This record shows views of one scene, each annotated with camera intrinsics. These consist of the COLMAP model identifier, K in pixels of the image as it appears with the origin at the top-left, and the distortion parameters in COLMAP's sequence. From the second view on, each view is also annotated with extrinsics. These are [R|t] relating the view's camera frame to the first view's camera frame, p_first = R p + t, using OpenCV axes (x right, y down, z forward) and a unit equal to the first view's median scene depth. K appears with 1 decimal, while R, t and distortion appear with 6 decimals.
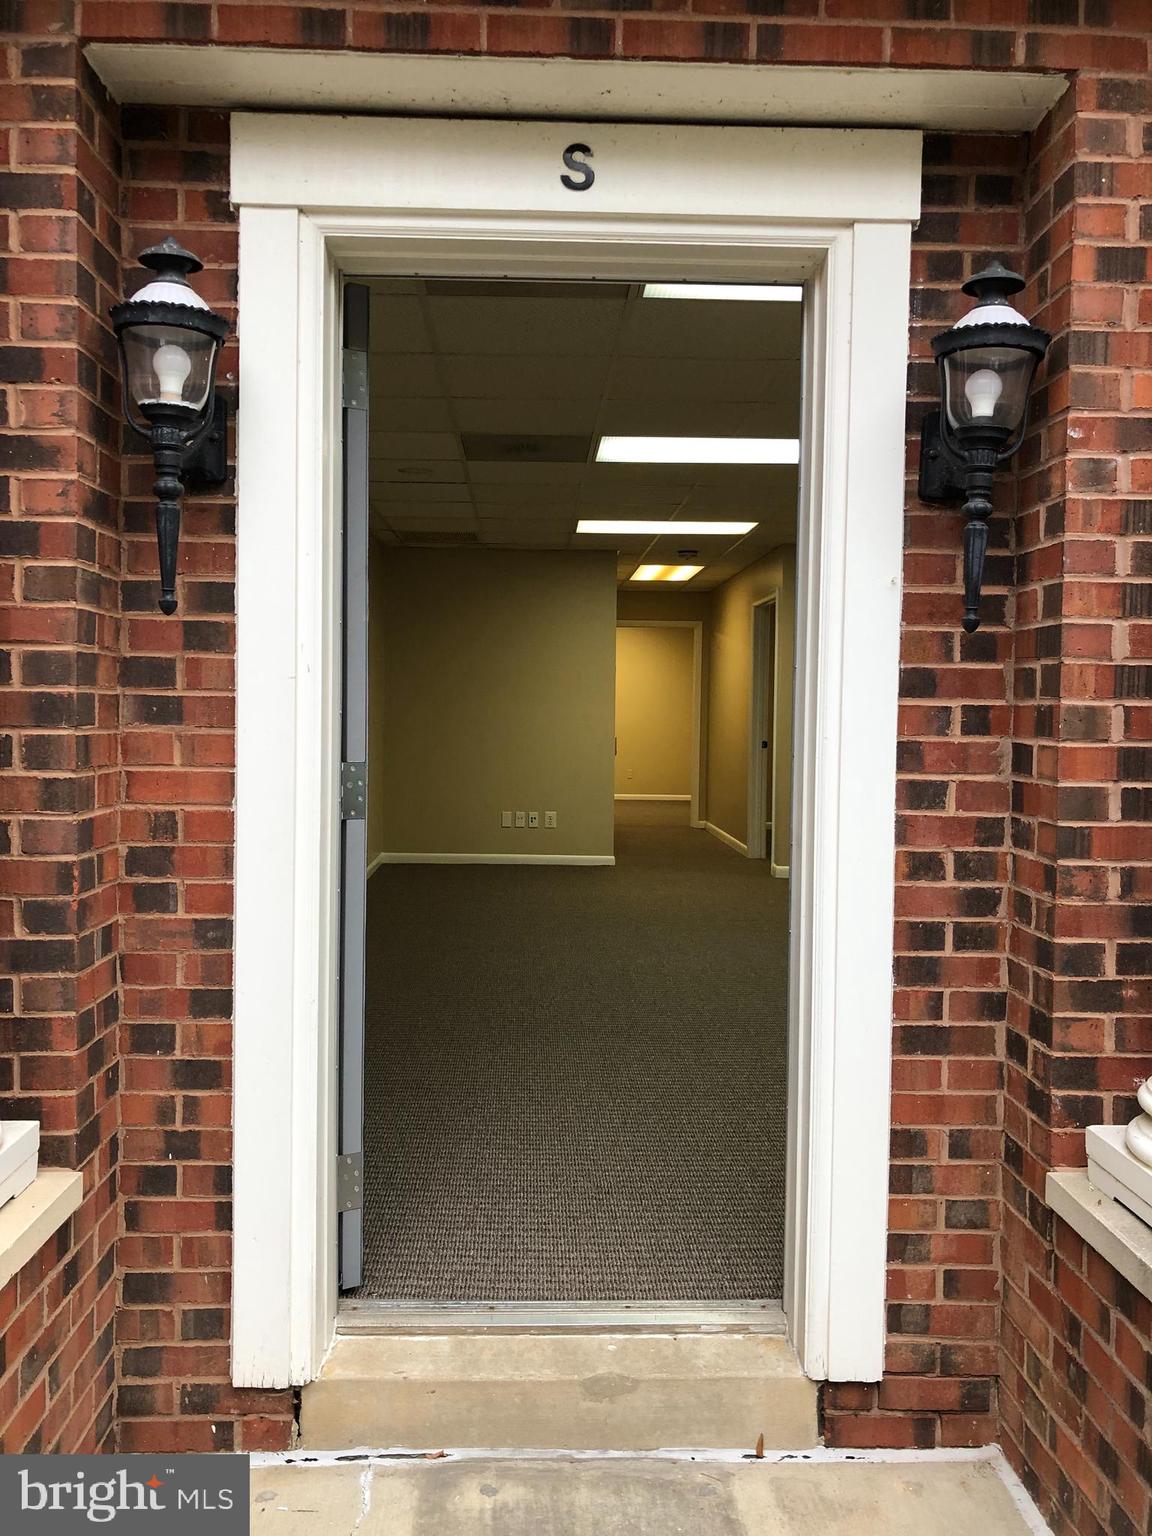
lens RADIAL K [[1270.5, 0, 579.5], [0, 1270.5, 746.2], [0, 0, 1]] dist [0.001052, 0.041820]
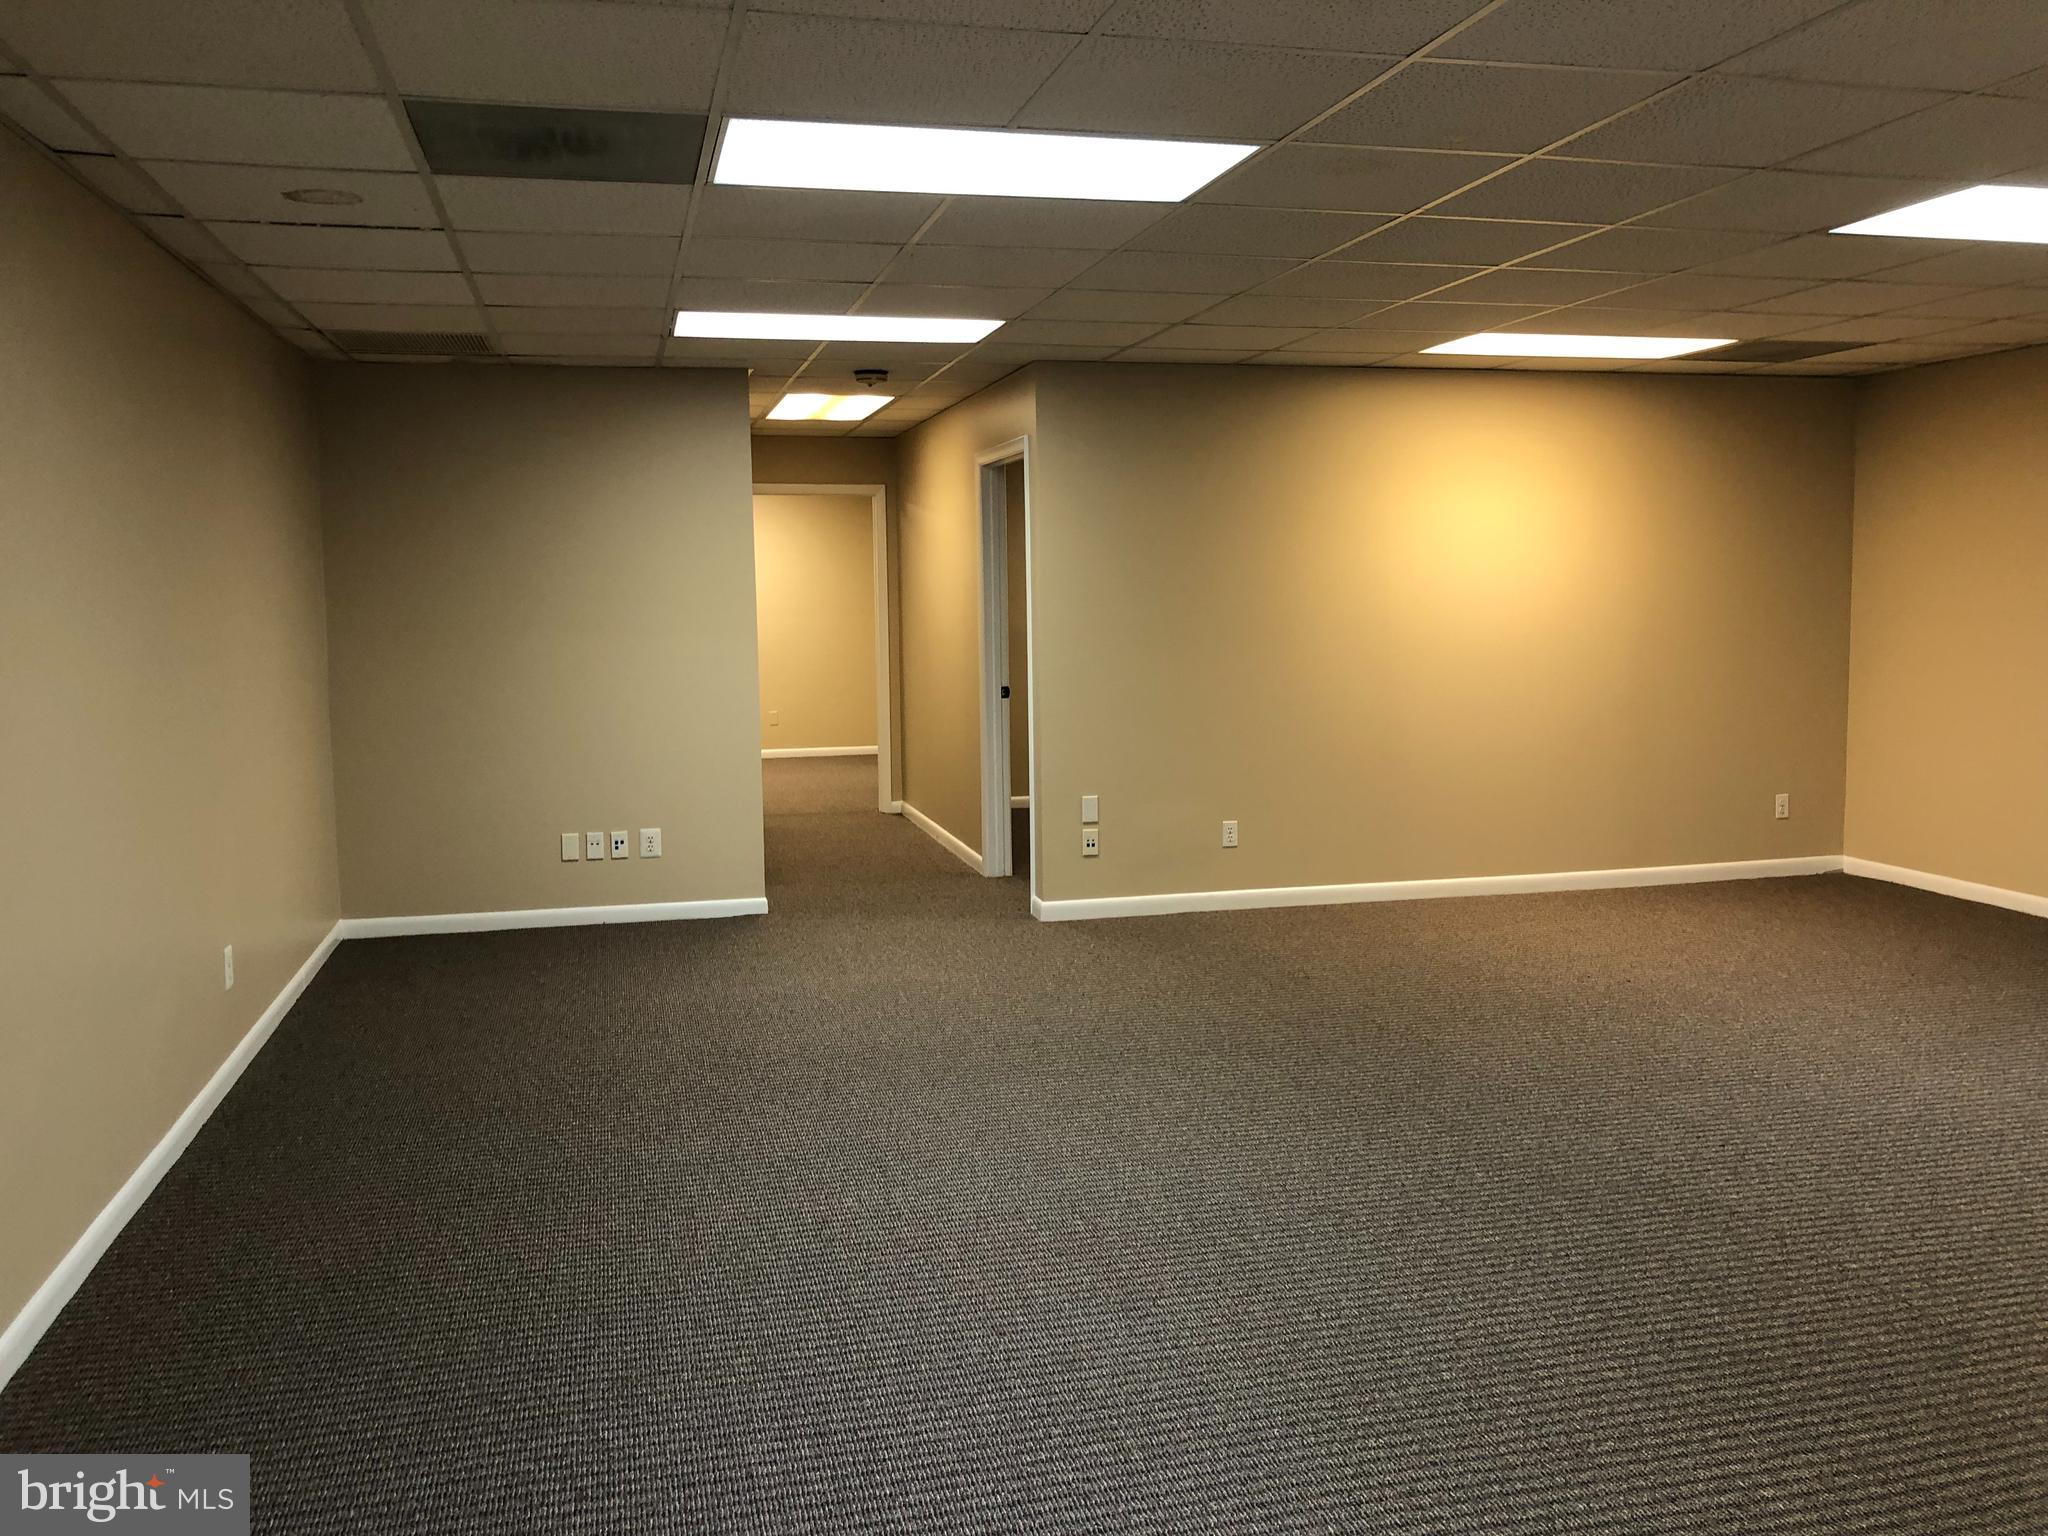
lens RADIAL K [[1694.0, 0, 1050.1], [0, 1694.0, 743.8], [0, 0, 1]] dist [0.001052, 0.041820]
pose [[0.977272, -0.044598, 0.207243, -0.002850], [0.031064, 0.997194, 0.068112, -0.033261], [-0.209699, -0.060126, 0.975916, 0.216930]]
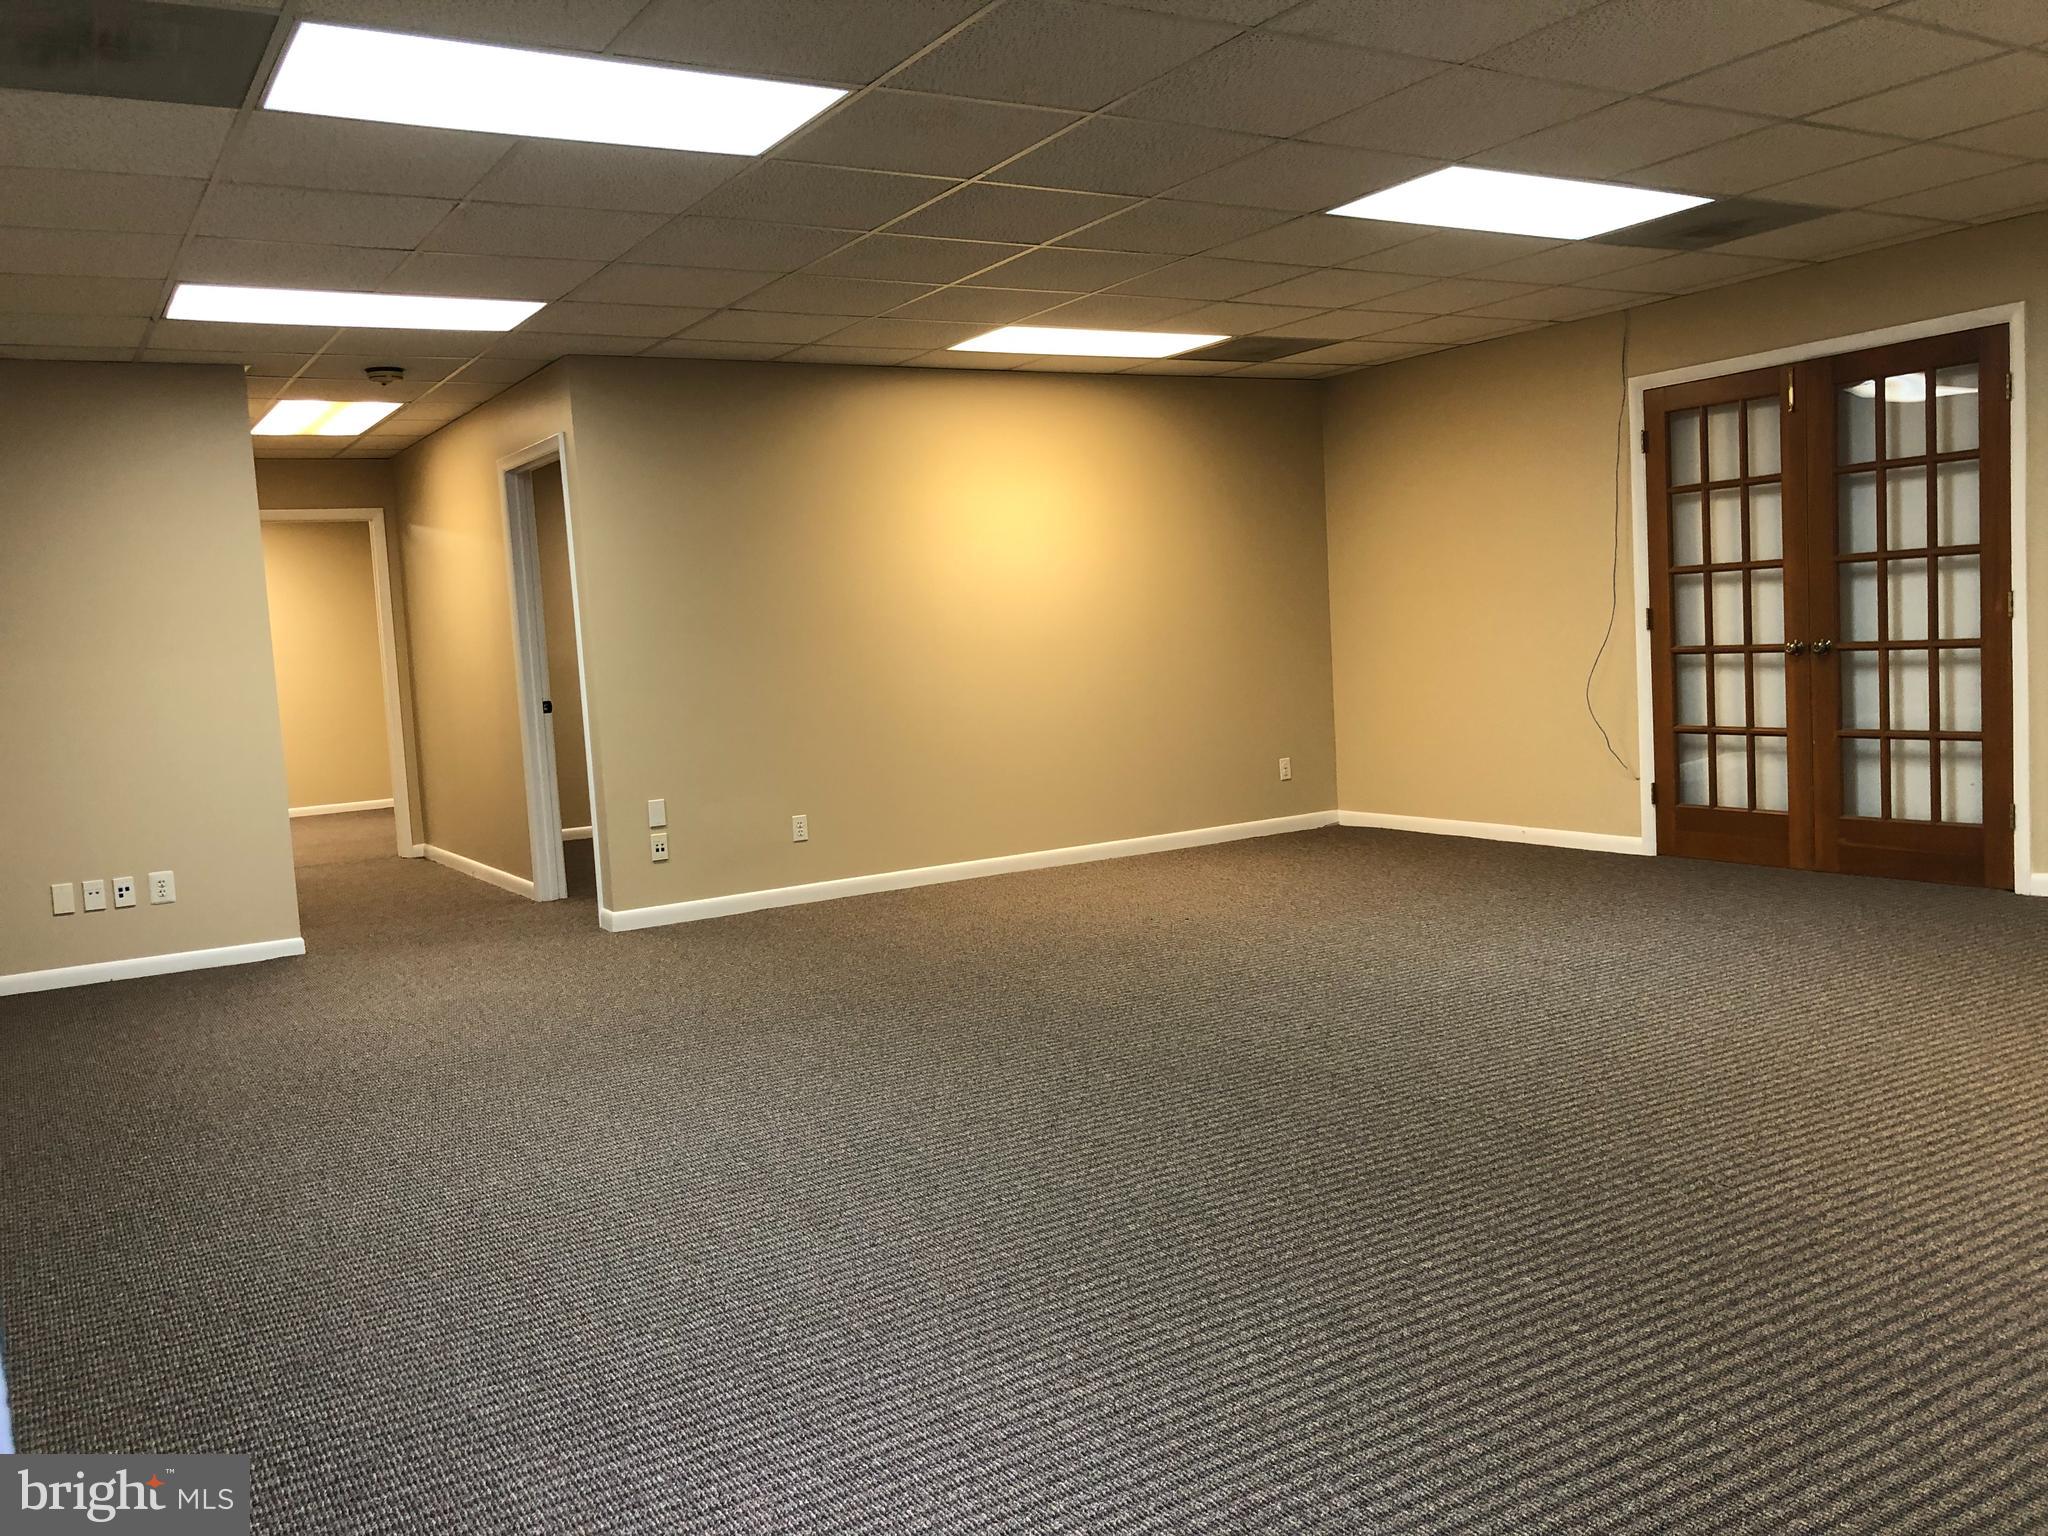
lens RADIAL K [[1677.7, 0, 1024.0], [0, 1677.7, 768.0], [0, 0, 1]] dist [0.029199, -0.004820]
pose [[0.875256, -0.107388, 0.471587, -0.034911], [0.084326, 0.993988, 0.069839, -0.009266], [-0.476252, -0.021360, 0.879049, 0.221283]]
